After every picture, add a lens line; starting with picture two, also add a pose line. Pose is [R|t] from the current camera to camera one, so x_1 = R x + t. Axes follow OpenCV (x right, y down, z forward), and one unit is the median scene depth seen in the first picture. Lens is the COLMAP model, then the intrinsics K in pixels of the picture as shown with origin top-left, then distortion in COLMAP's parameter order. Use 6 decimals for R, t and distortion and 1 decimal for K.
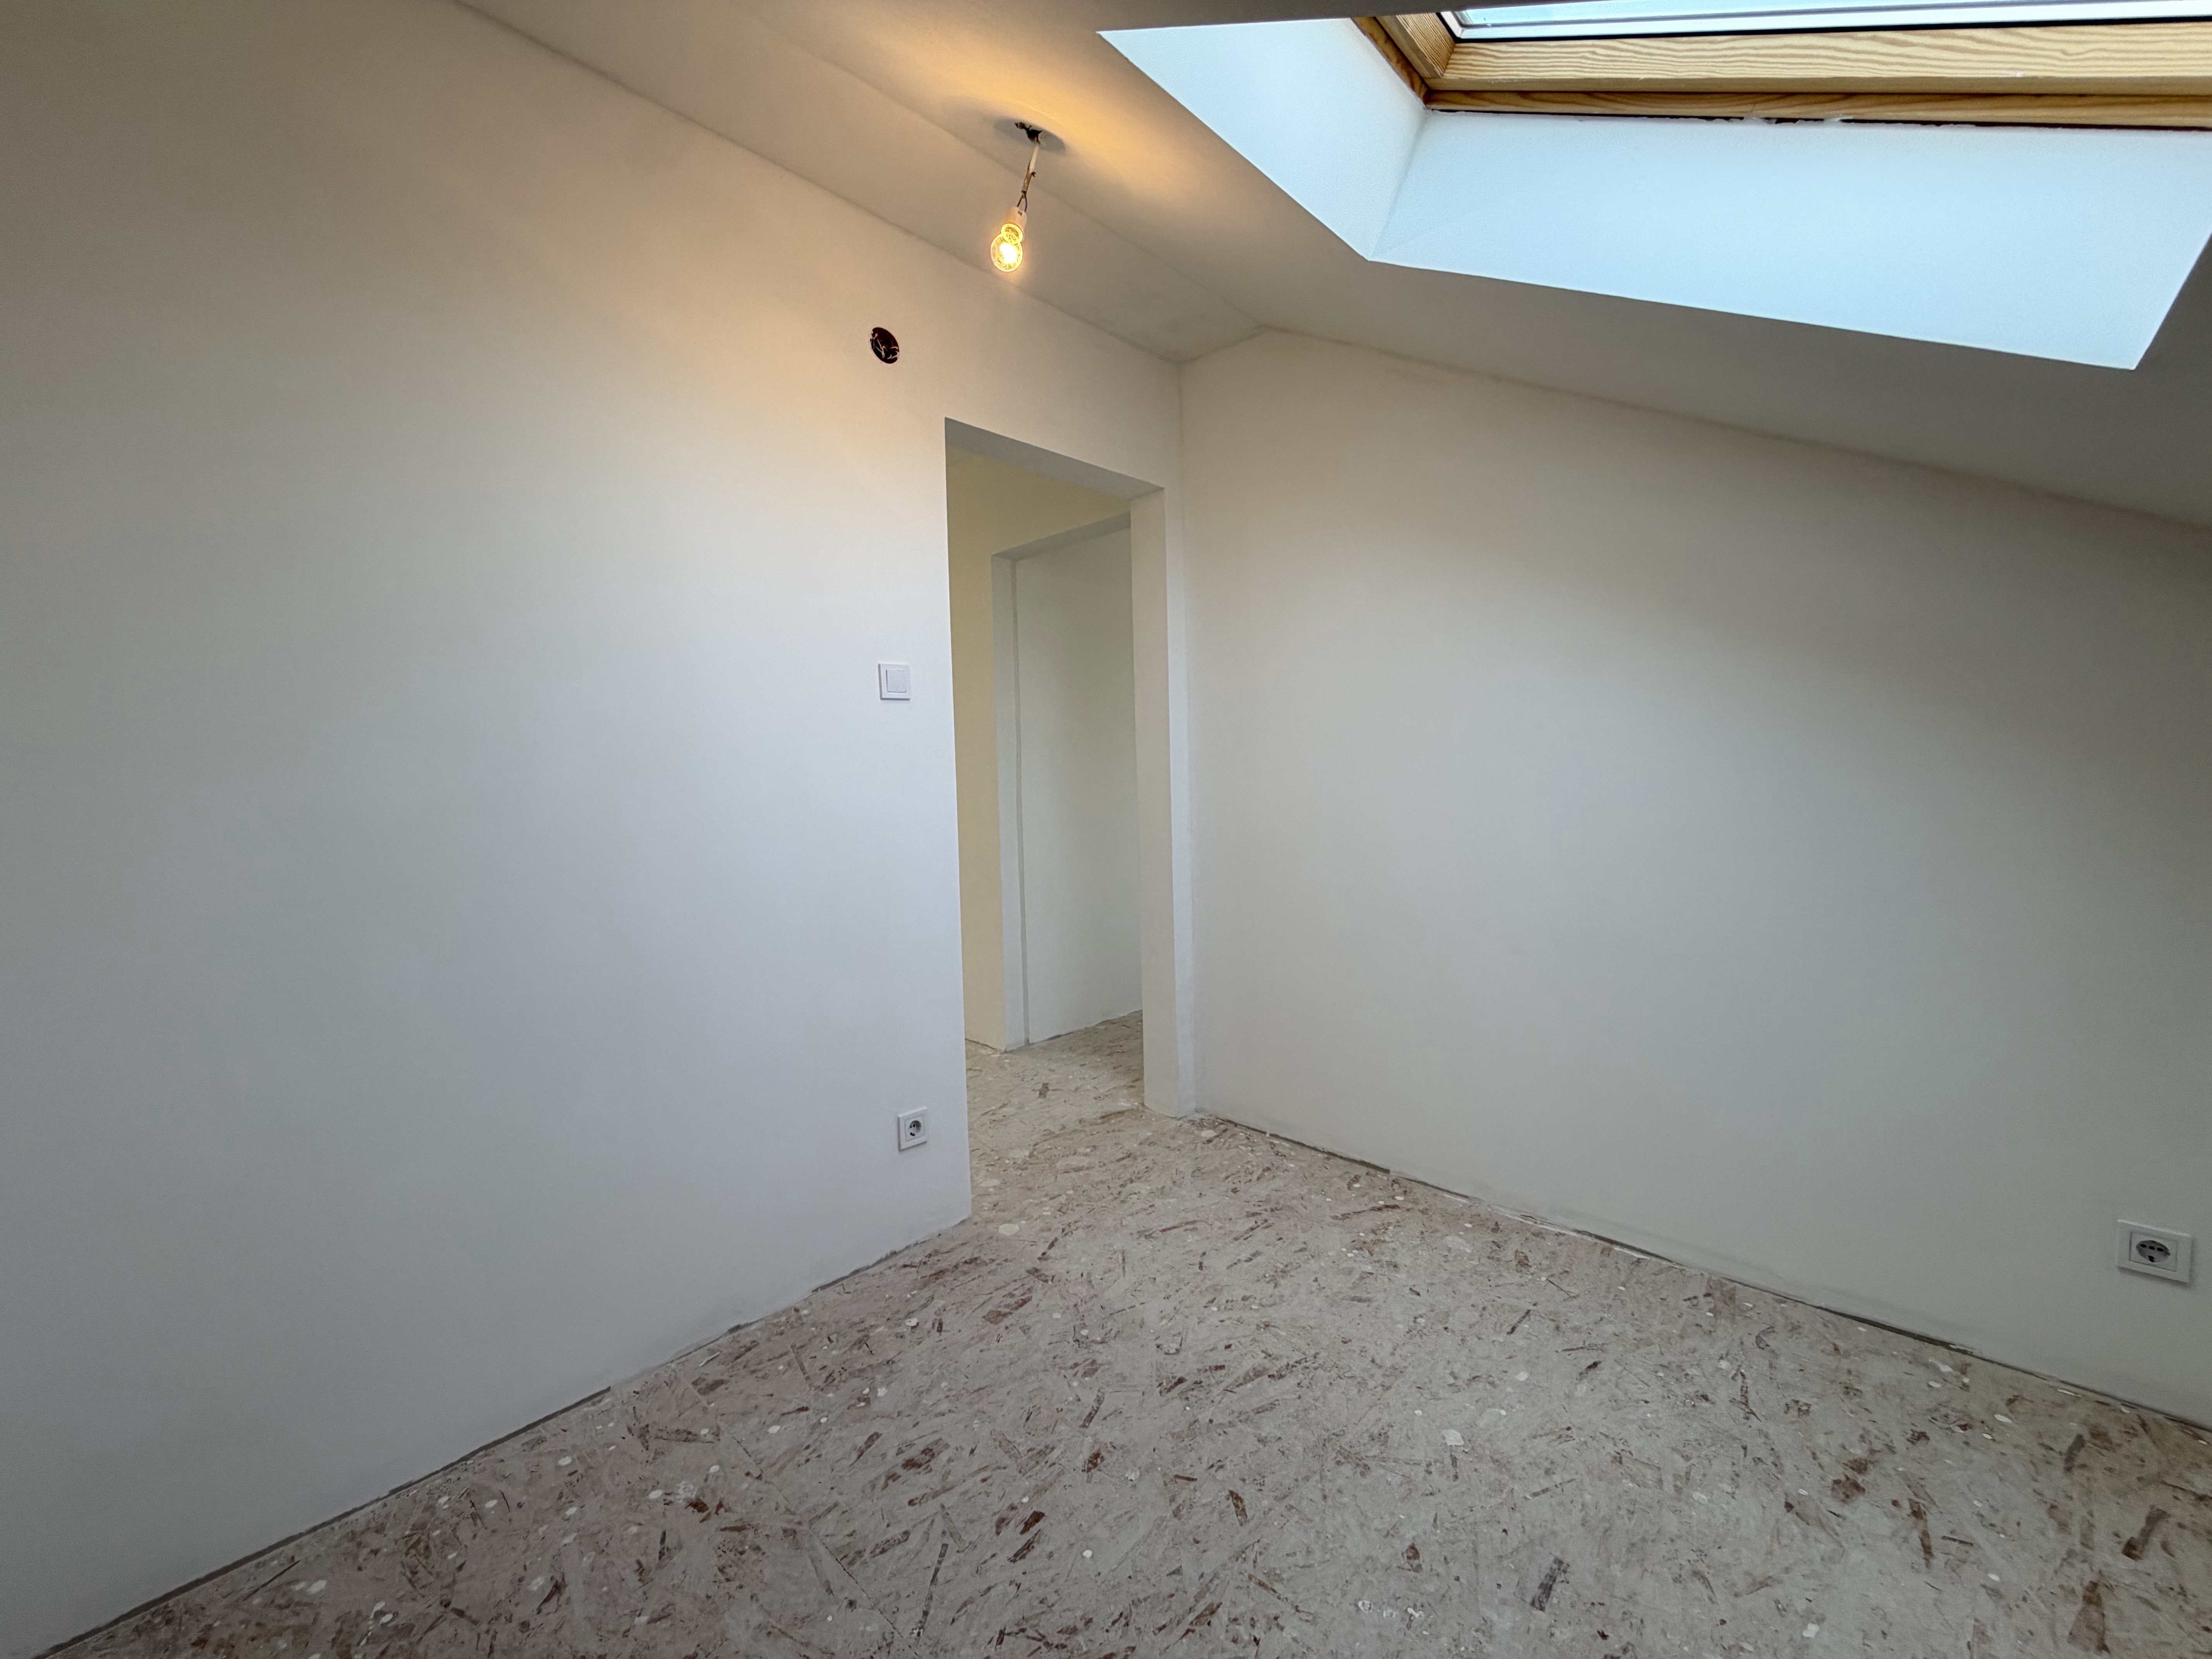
lens RADIAL K [[880.9, 0, 1102.9], [0, 880.9, 828.5], [0, 0, 1]] dist [-0.001241, -0.000174]
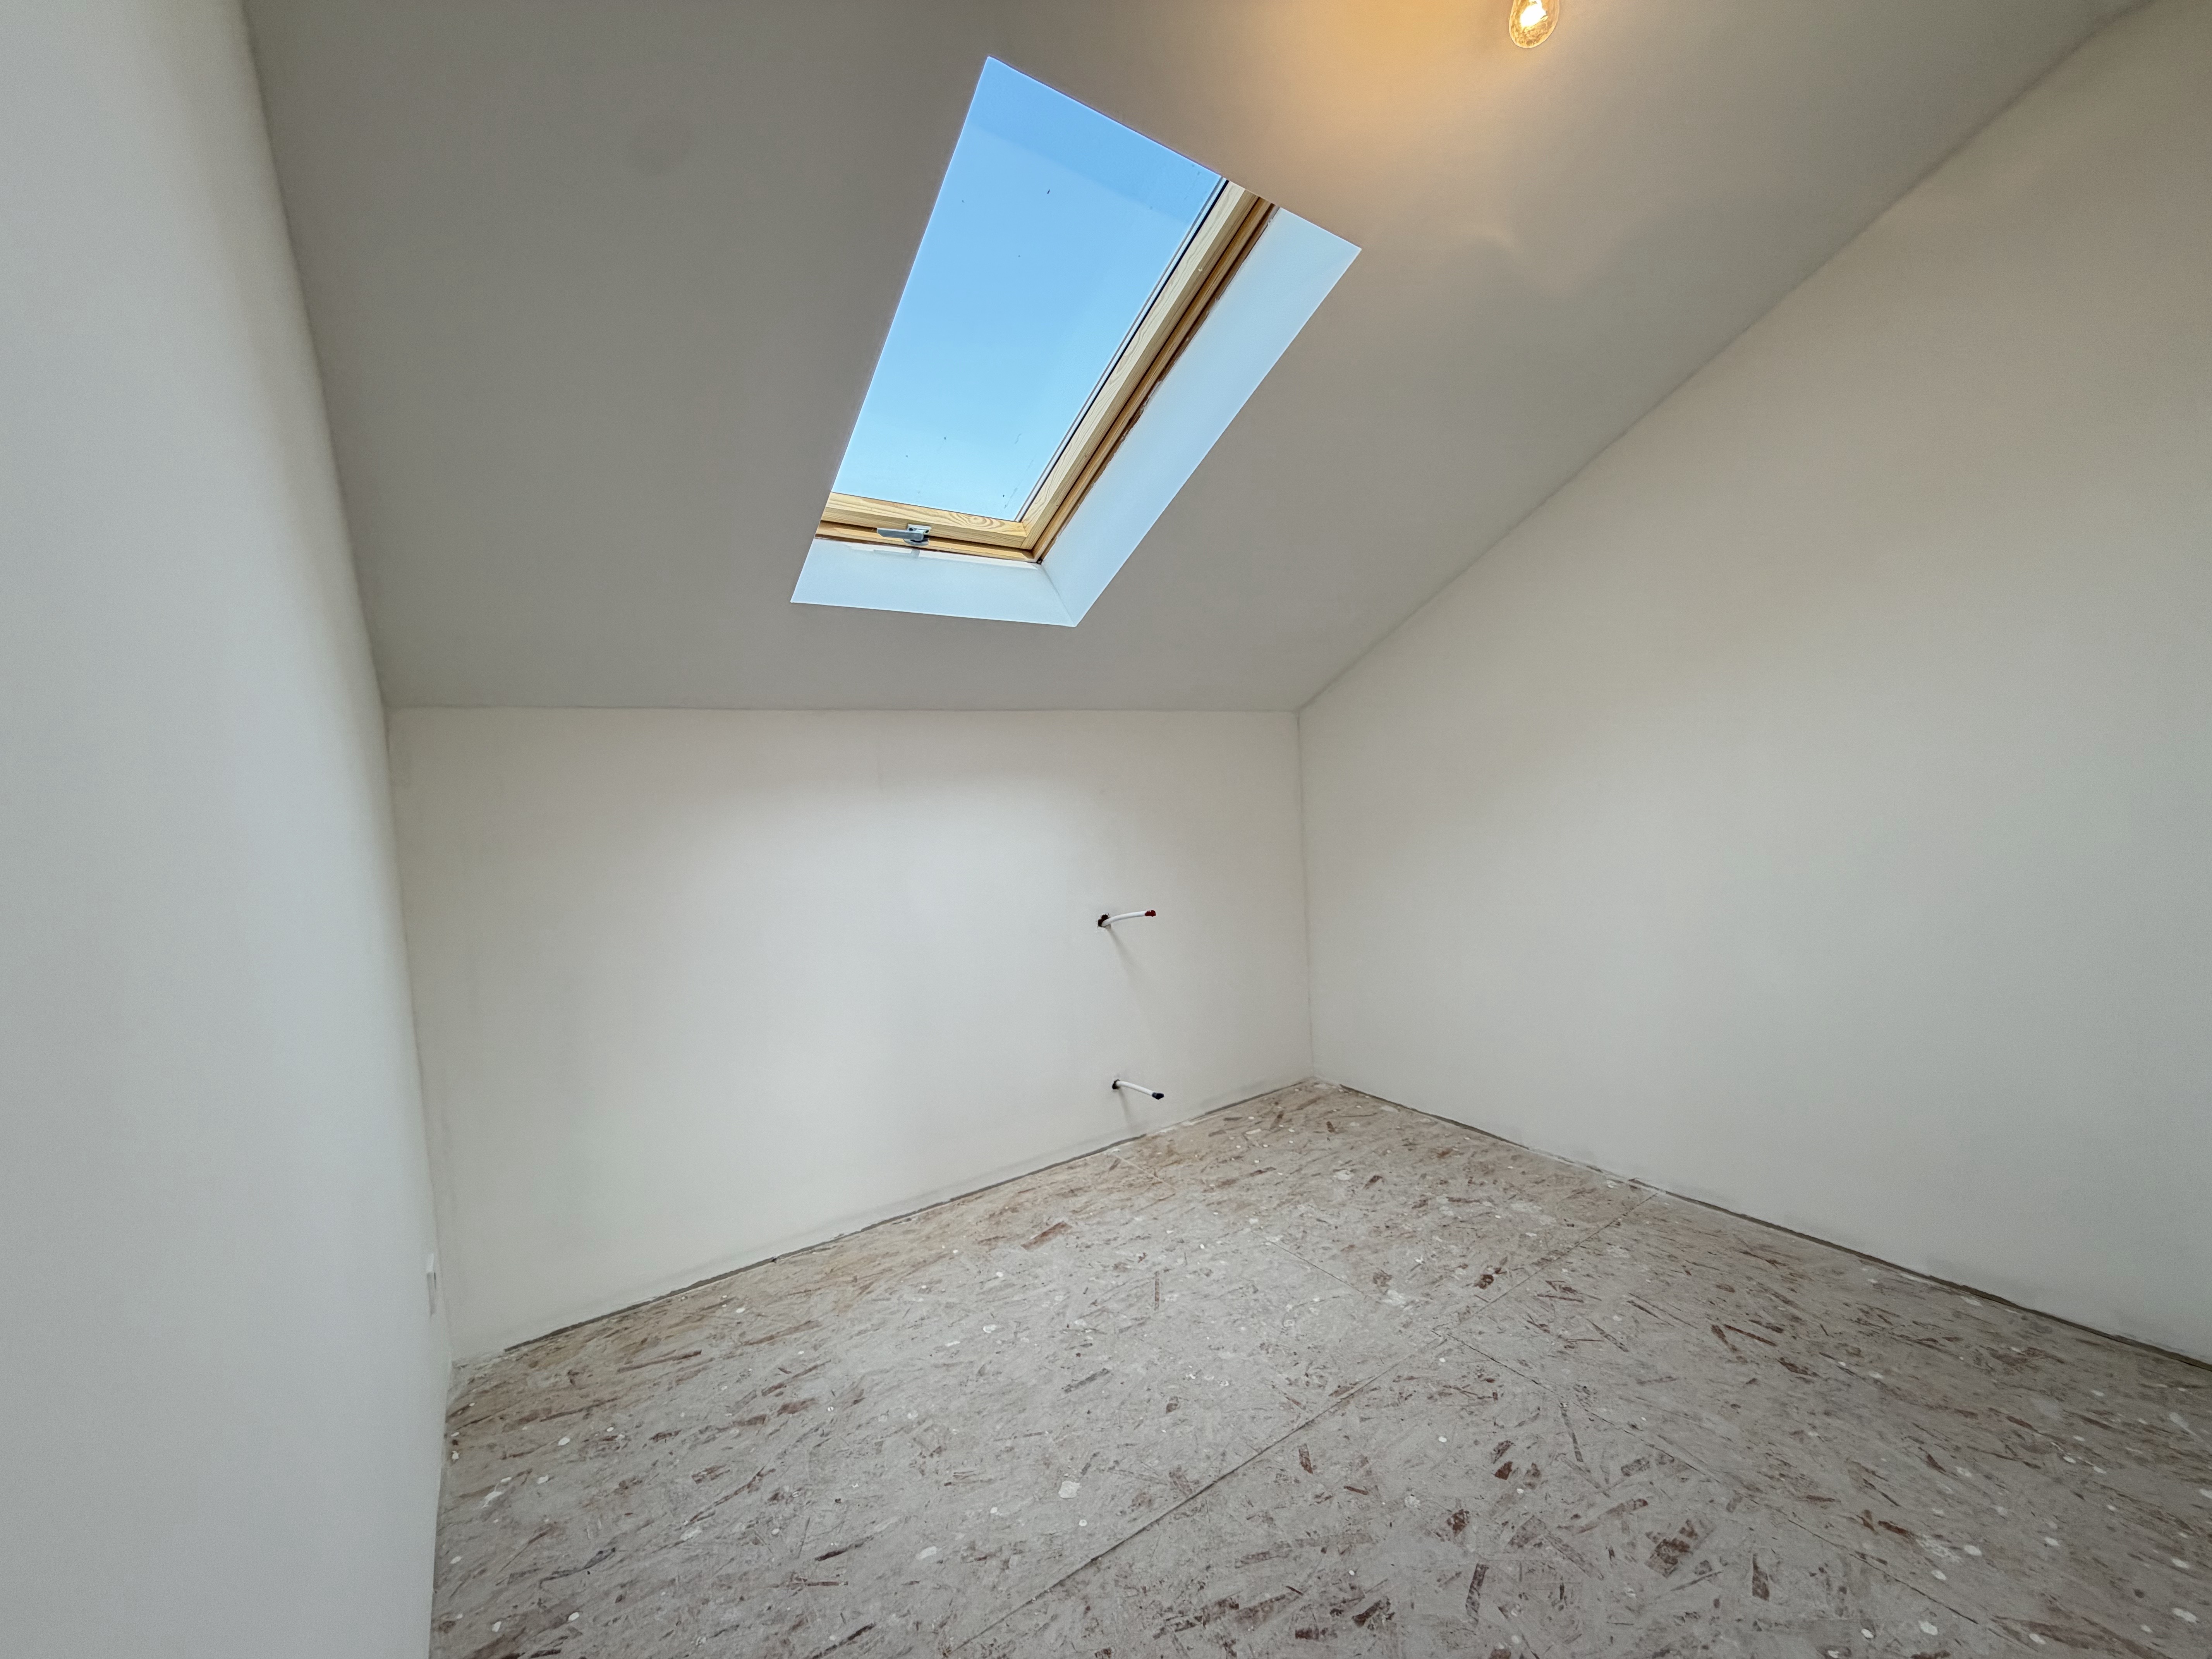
lens RADIAL K [[880.9, 0, 1113.2], [0, 880.9, 834.5], [0, 0, 1]] dist [-0.001241, -0.000174]
pose [[-0.980681, 0.060927, 0.185884, 0.130619], [0.083235, 0.989911, 0.114663, -0.129372], [-0.177023, 0.127920, -0.975858, 1.892495]]
